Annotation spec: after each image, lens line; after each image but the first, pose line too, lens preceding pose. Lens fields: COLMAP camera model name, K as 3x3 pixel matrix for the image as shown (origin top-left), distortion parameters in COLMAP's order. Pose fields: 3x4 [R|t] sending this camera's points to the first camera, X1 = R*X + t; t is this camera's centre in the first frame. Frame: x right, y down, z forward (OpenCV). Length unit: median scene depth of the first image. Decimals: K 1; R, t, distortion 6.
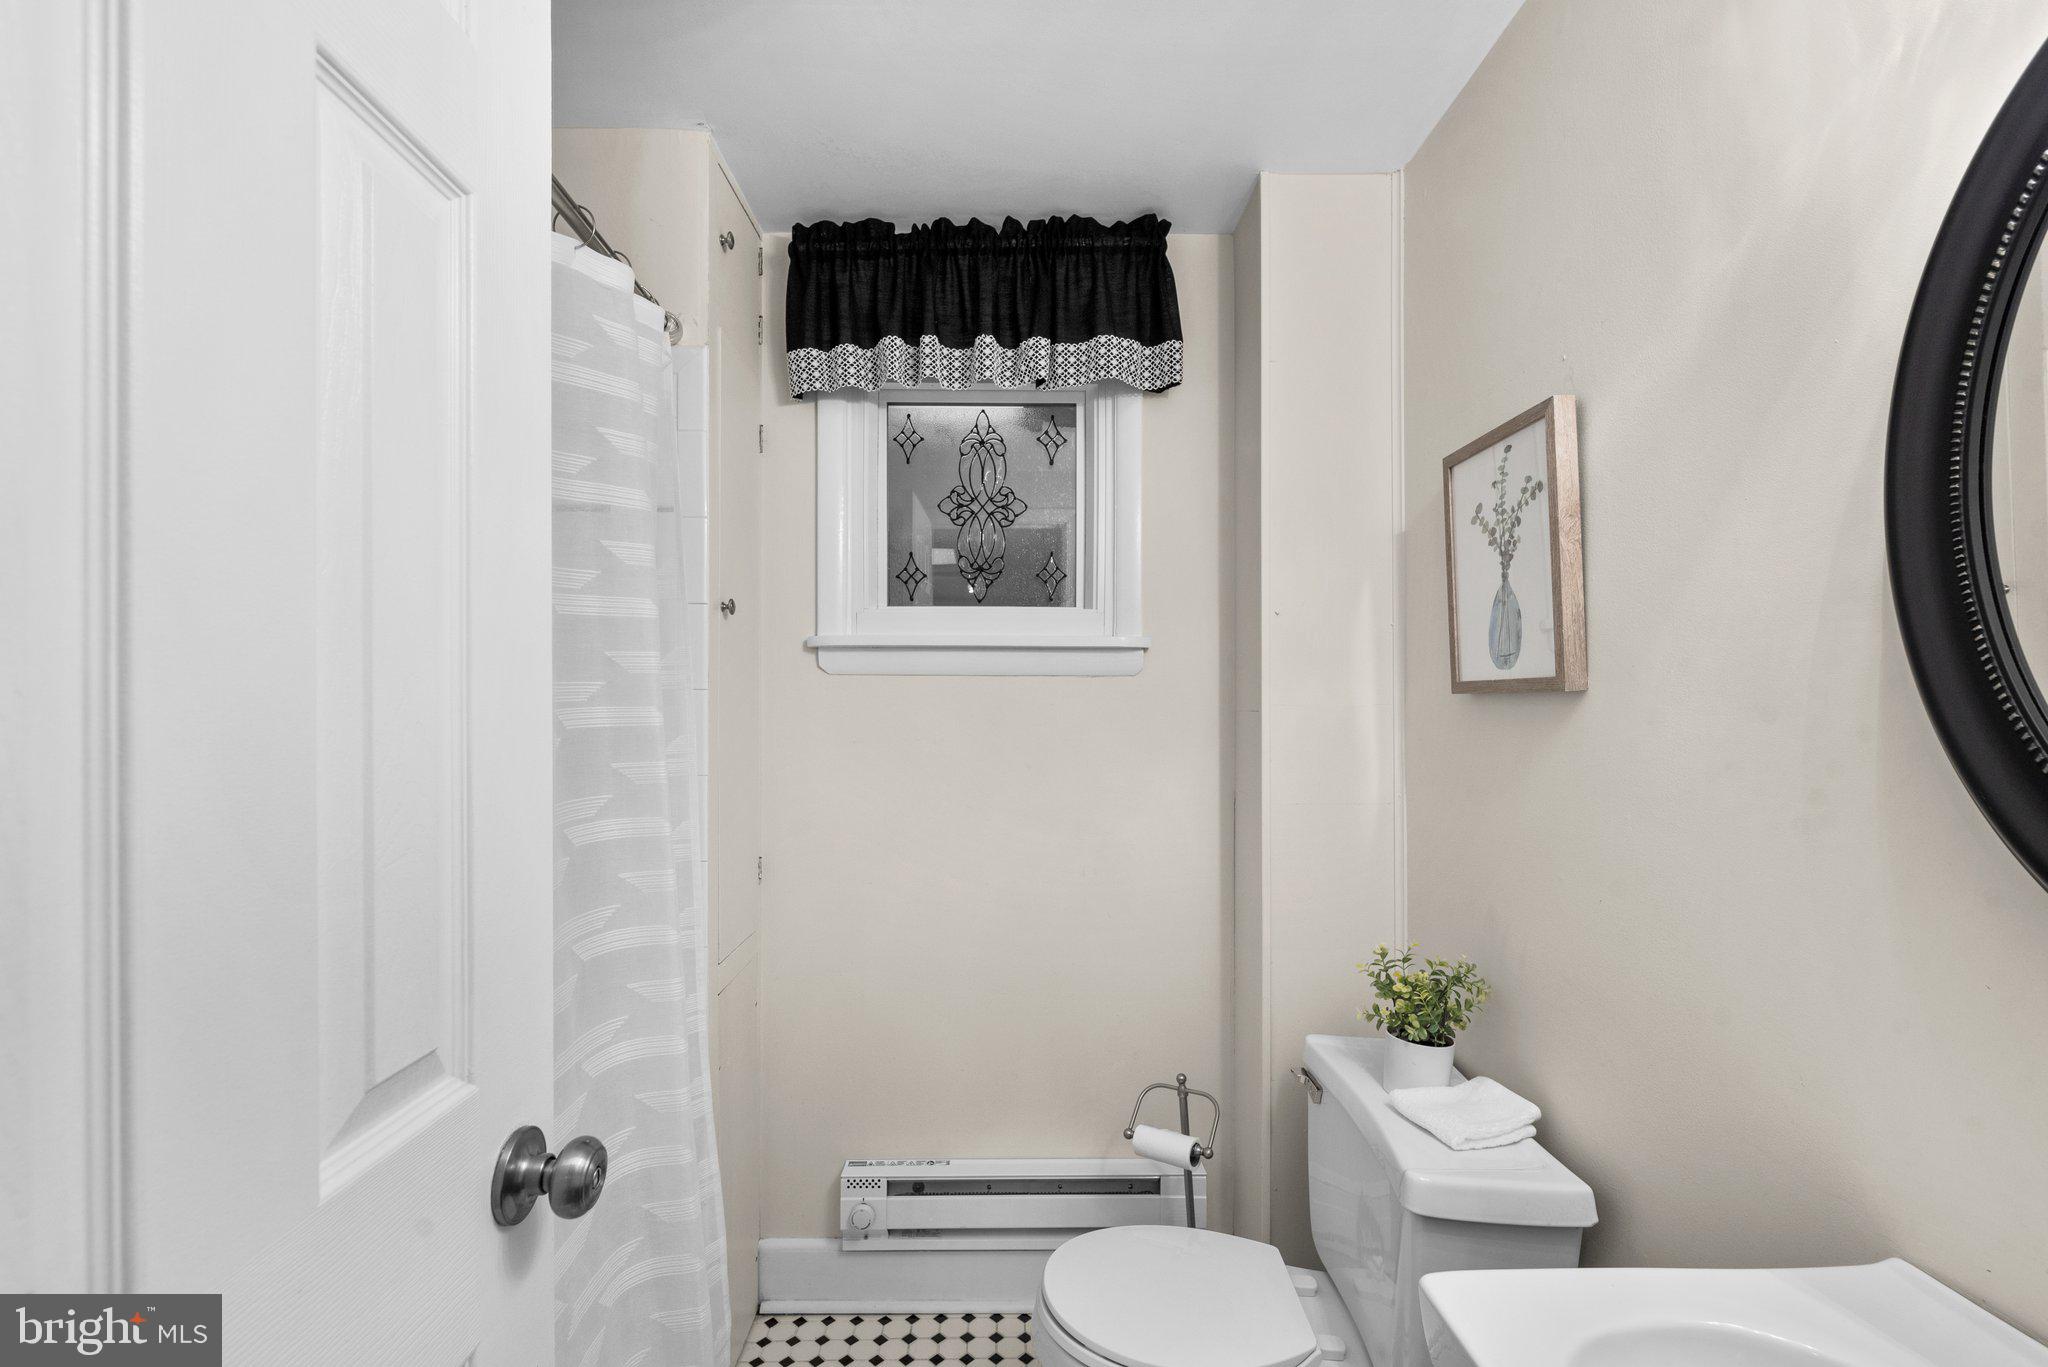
lens RADIAL K [[919.1, 0, 1005.1], [0, 919.1, 706.9], [0, 0, 1]] dist [-0.002764, -0.000553]
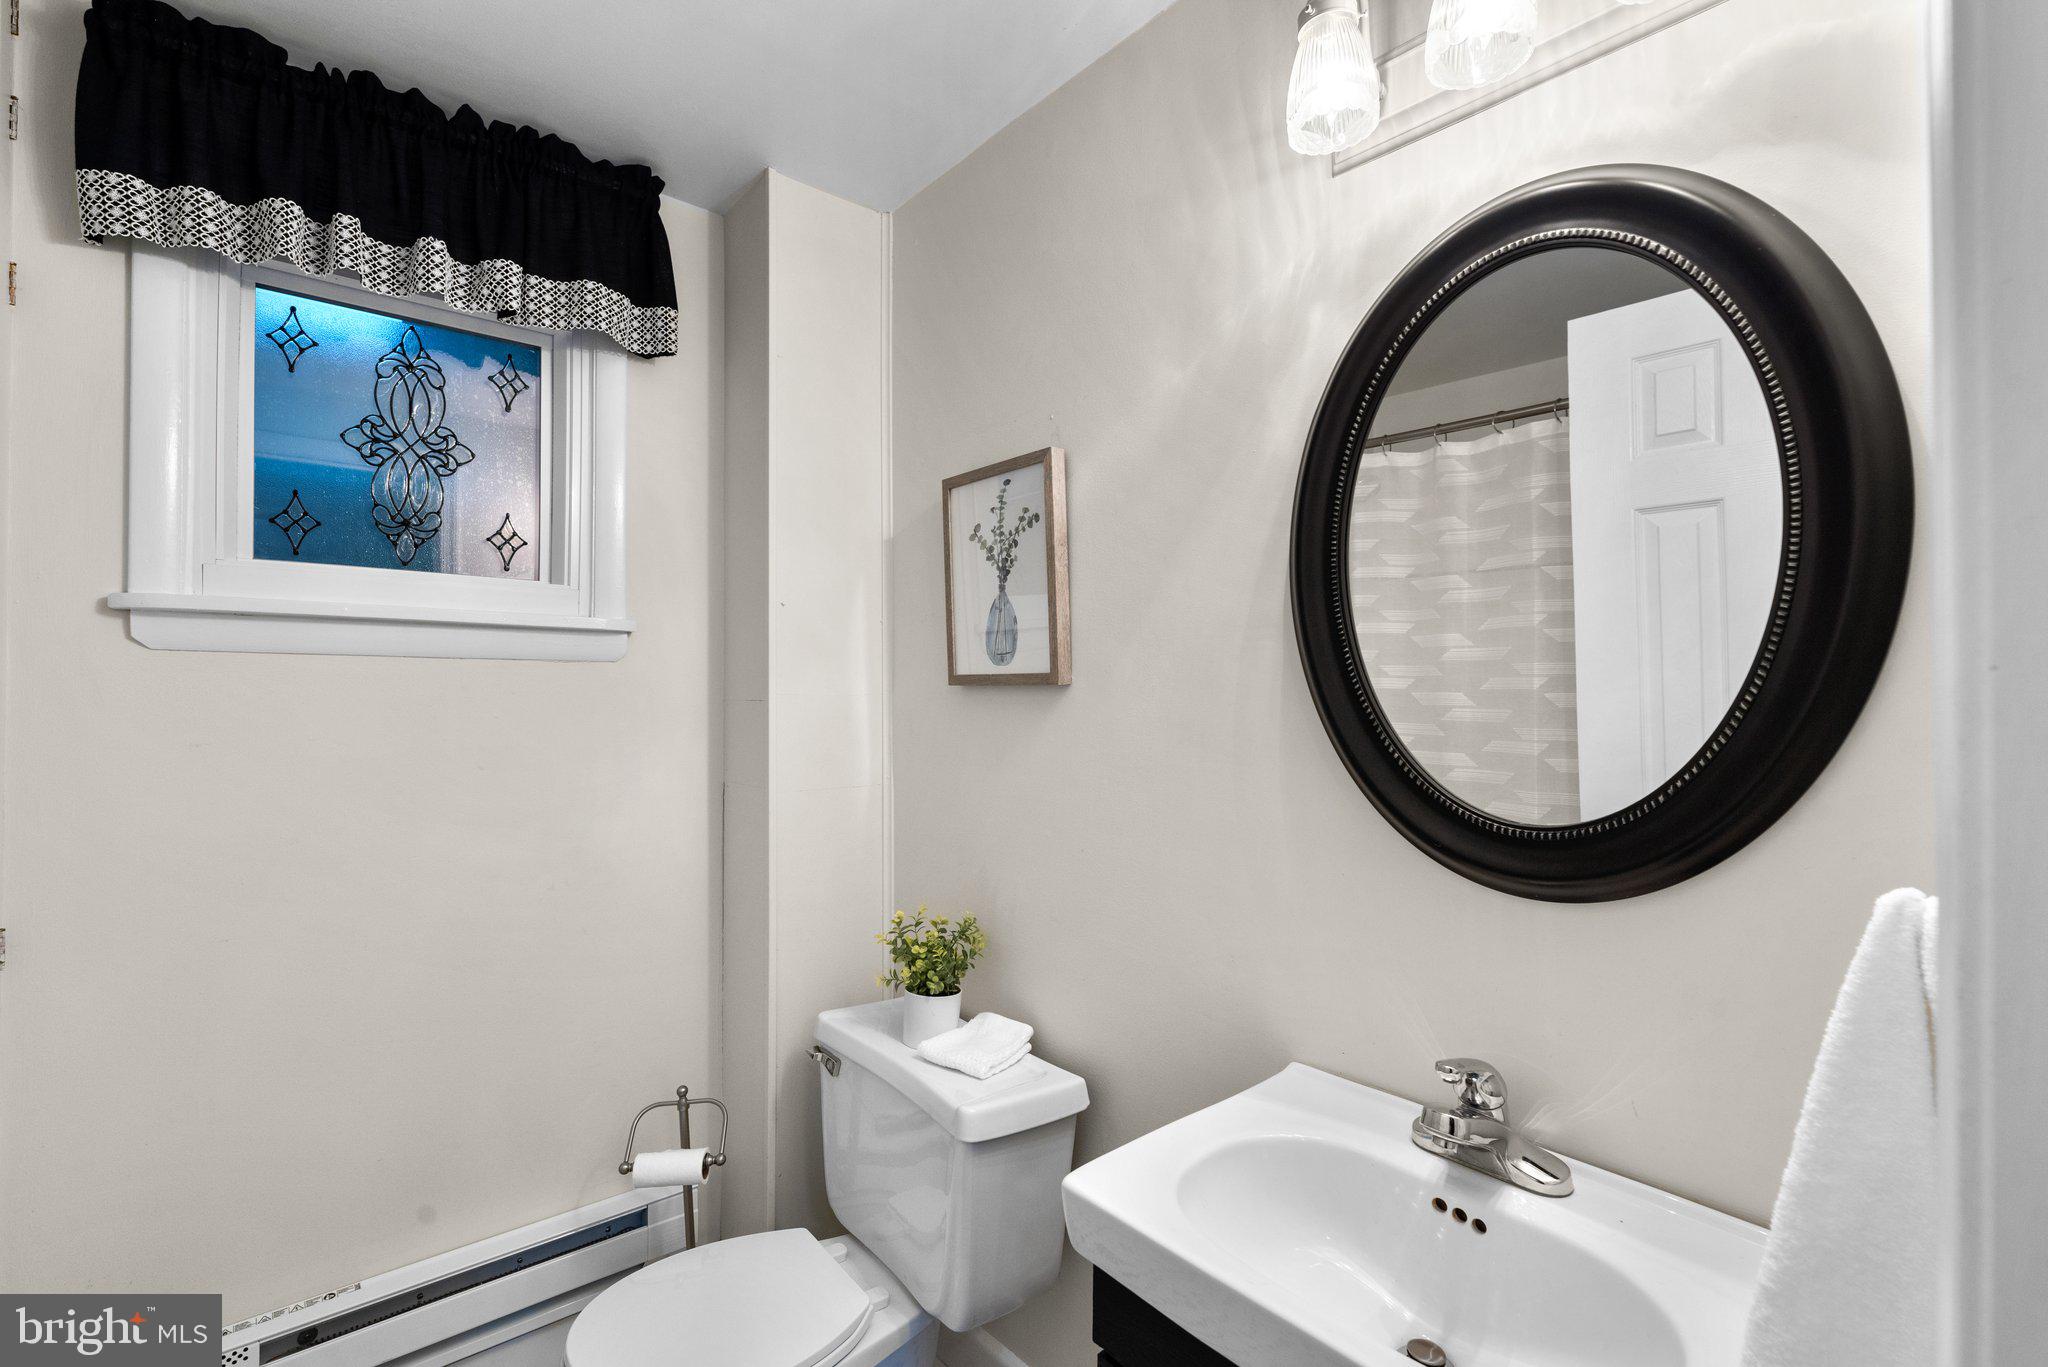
lens RADIAL K [[919.1, 0, 1025.3], [0, 919.1, 681.8], [0, 0, 1]] dist [-0.002764, -0.000553]
pose [[0.764378, 0.009620, 0.644696, -0.150221], [-0.001663, 0.999915, -0.012950, -0.003244], [-0.644766, 0.008826, 0.764329, 0.049811]]
